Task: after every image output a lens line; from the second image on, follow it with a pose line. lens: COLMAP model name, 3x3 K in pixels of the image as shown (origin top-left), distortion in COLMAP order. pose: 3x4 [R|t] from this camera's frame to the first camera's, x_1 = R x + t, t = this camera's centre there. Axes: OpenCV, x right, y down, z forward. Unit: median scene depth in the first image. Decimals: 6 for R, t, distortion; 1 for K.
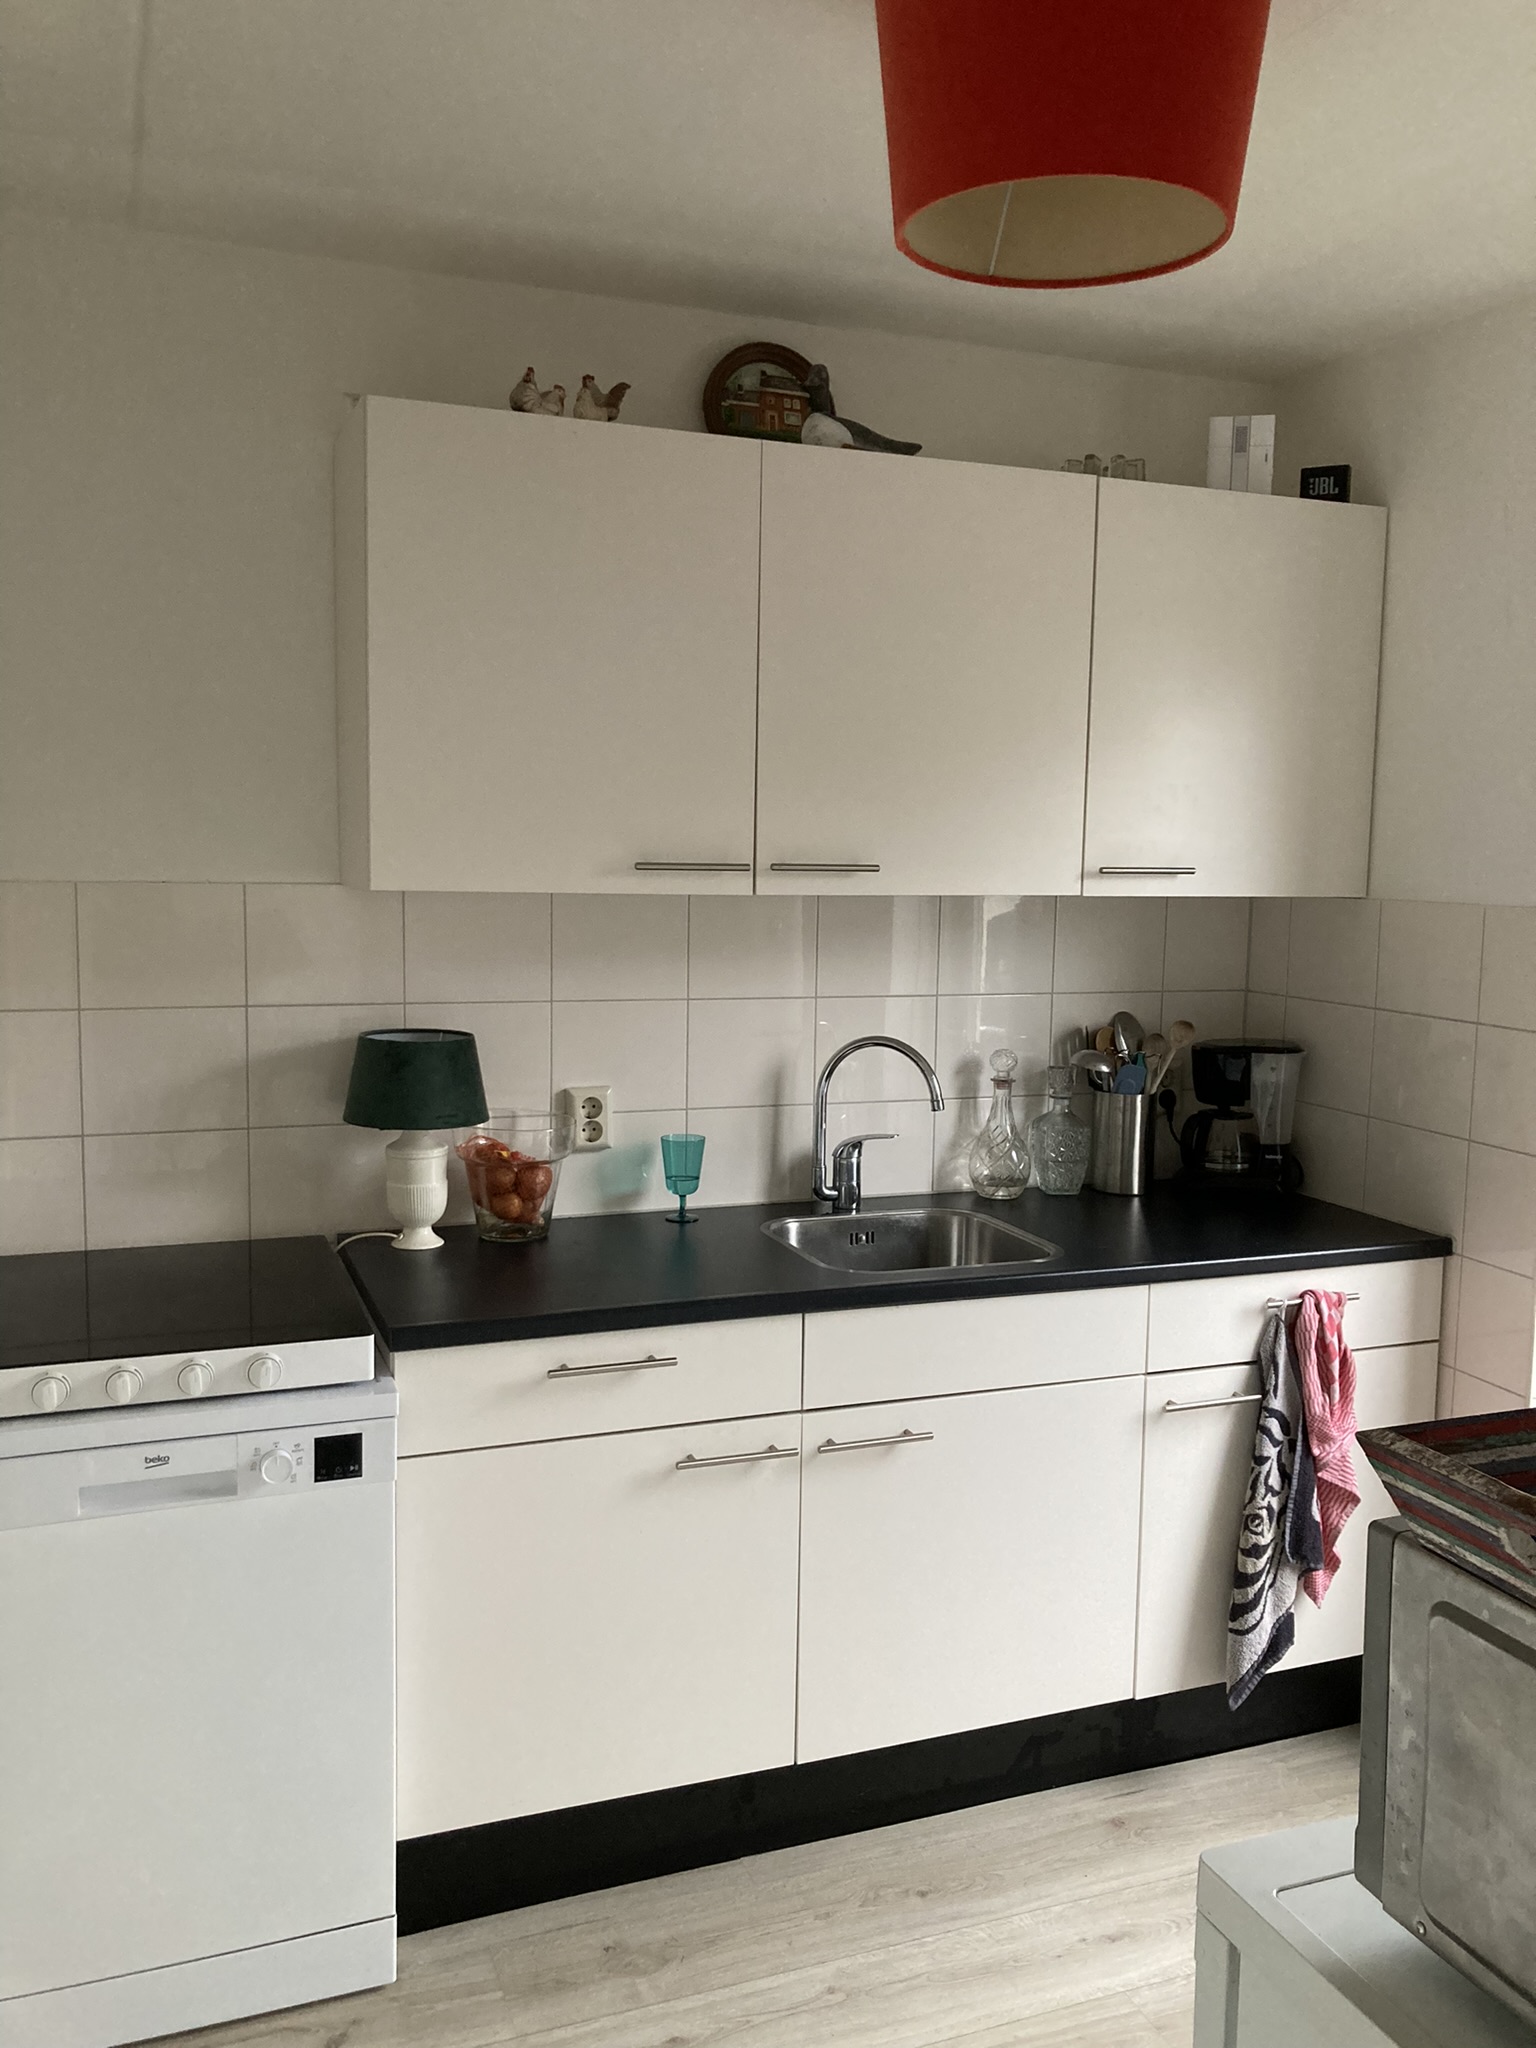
lens RADIAL K [[1694.1, 0, 777.7], [0, 1694.1, 1027.3], [0, 0, 1]] dist [0.044451, -0.002742]
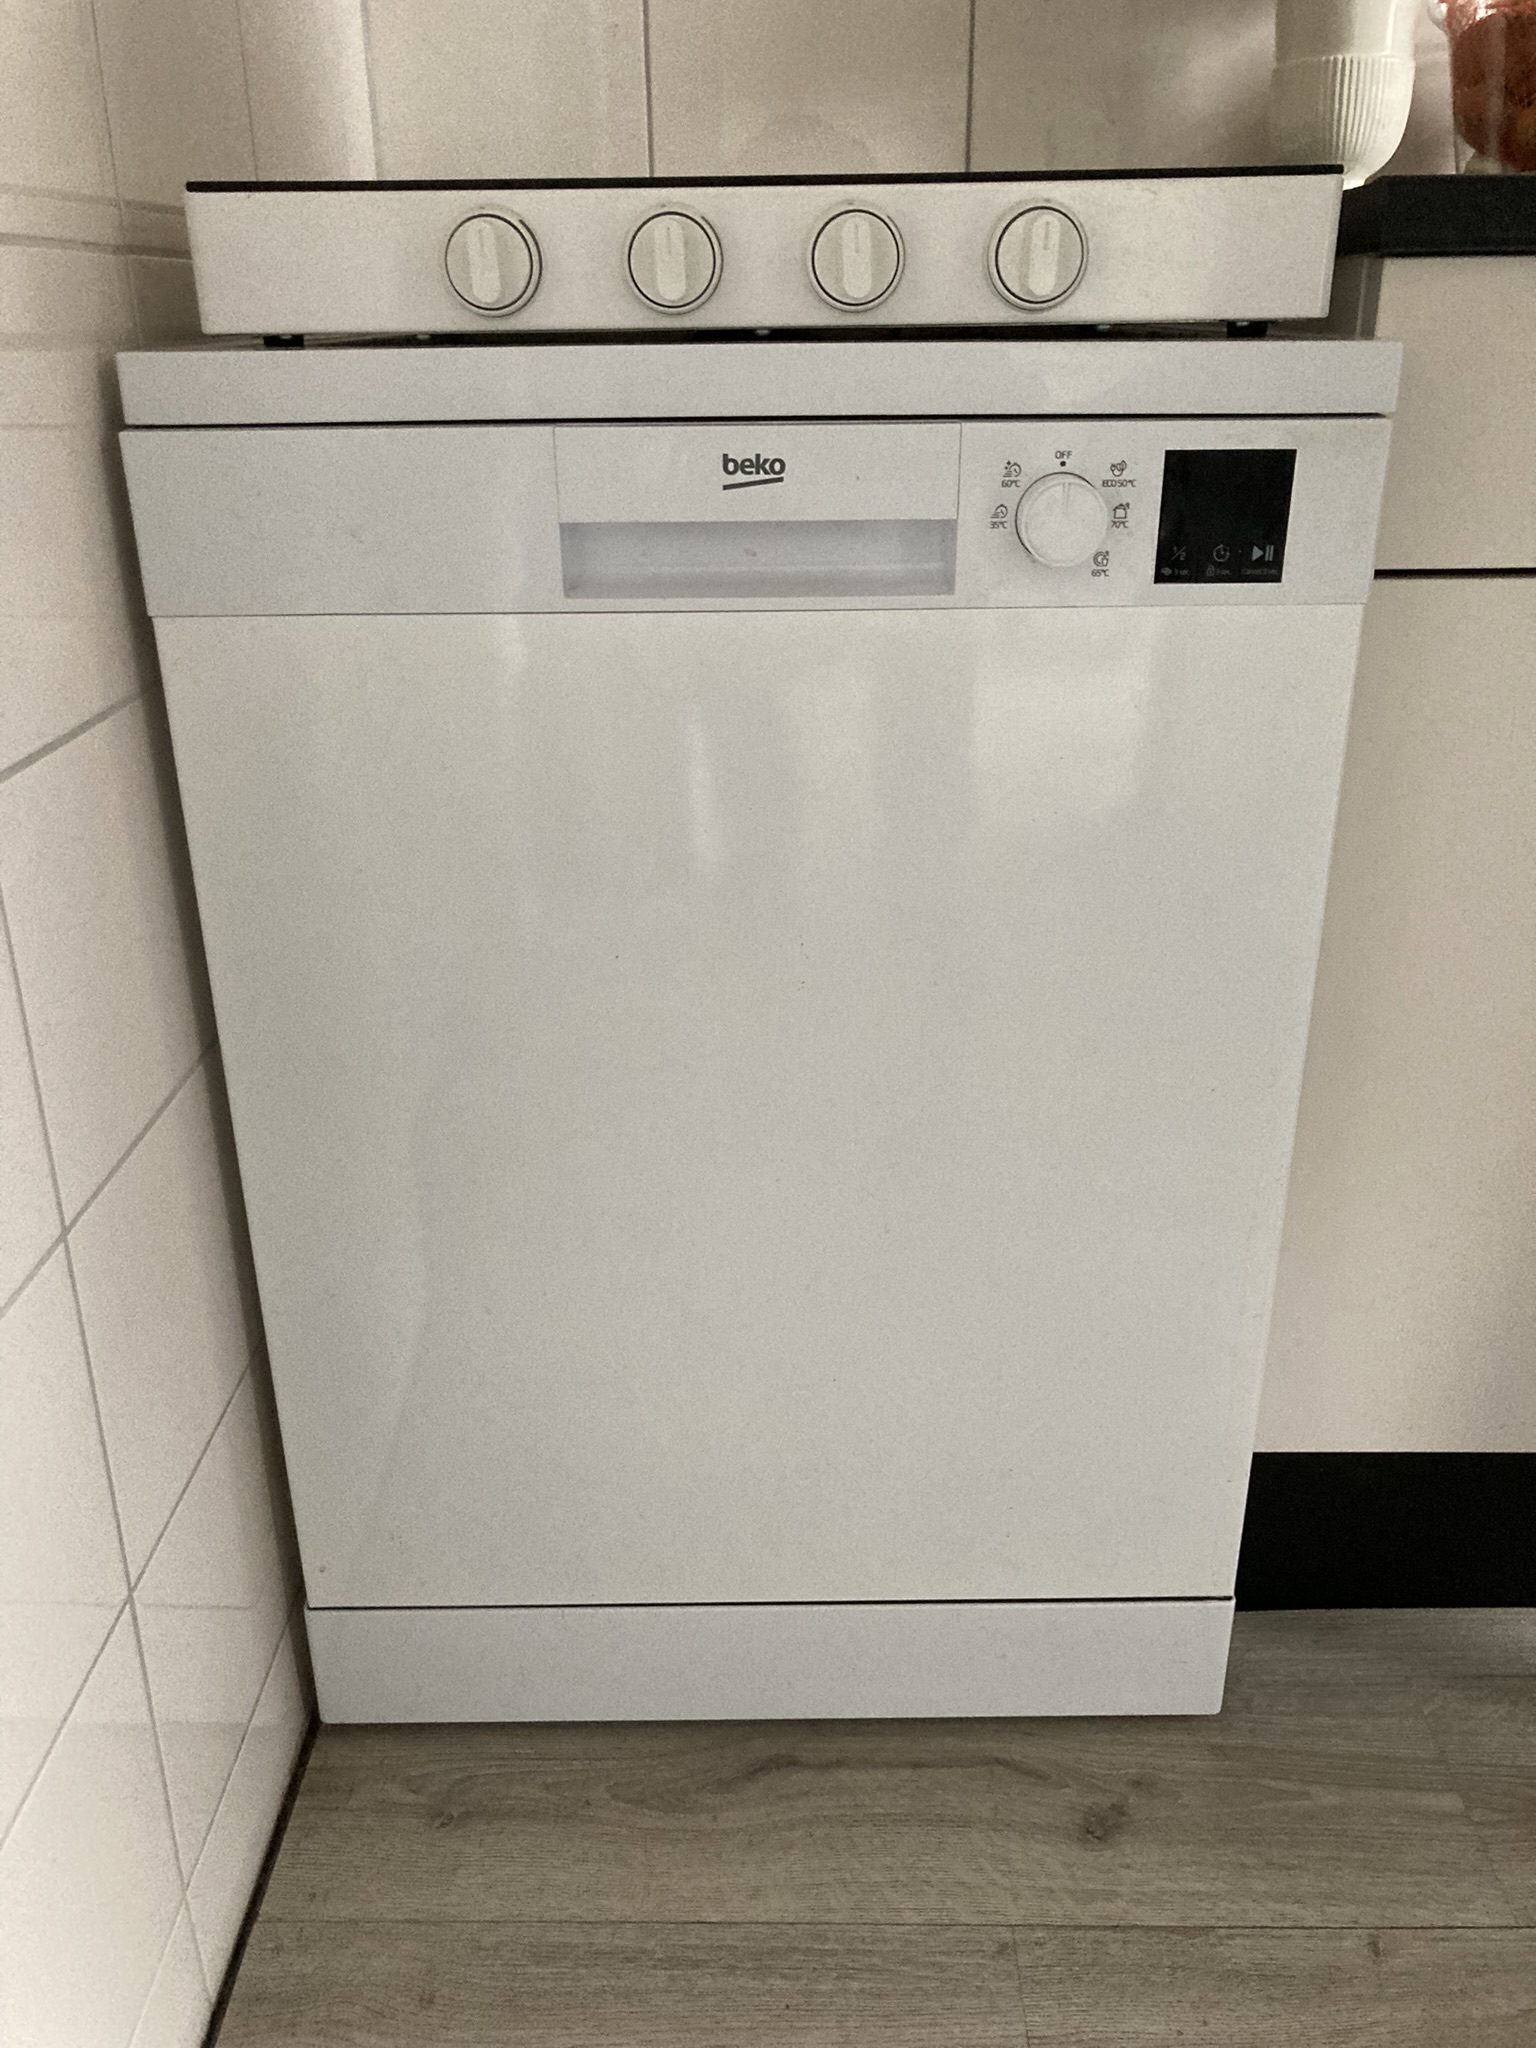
lens RADIAL K [[1694.1, 0, 770.6], [0, 1694.1, 1022.8], [0, 0, 1]] dist [0.044451, -0.002742]
pose [[0.929908, 0.124899, -0.345934, -0.208241], [-0.020623, 0.956800, 0.290014, 0.251061], [0.367213, -0.262552, 0.892312, 0.614318]]
